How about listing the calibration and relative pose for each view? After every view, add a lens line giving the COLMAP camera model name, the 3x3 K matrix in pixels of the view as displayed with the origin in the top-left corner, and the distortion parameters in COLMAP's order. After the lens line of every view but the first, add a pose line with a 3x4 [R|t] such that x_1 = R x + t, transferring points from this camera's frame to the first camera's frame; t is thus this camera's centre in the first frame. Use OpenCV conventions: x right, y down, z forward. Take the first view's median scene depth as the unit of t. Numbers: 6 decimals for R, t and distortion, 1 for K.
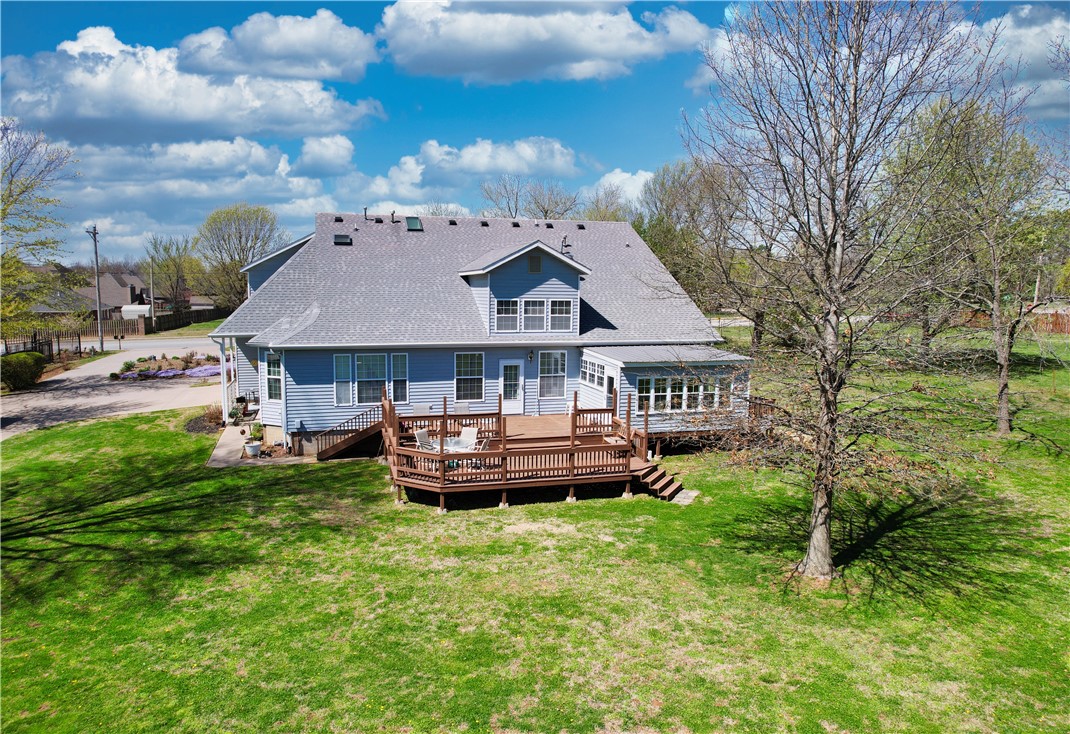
lens RADIAL K [[734.5, 0, 534.7], [0, 734.5, 406.0], [0, 0, 1]] dist [-0.000420, -0.000346]
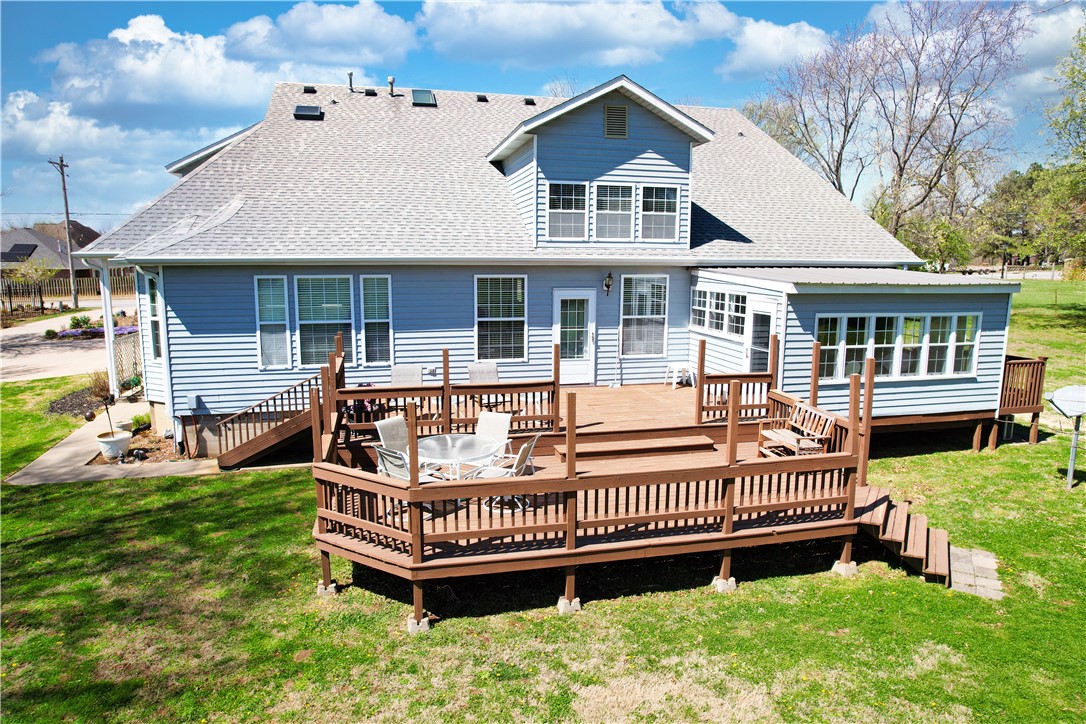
lens RADIAL K [[688.9, 0, 543.0], [0, 688.9, 362.0], [0, 0, 1]] dist [-0.011256, -0.000811]
pose [[0.998543, -0.000709, -0.053966, -0.028527], [-0.000391, 0.999792, -0.020369, 0.004873], [0.053970, 0.020360, 0.998335, 0.487289]]
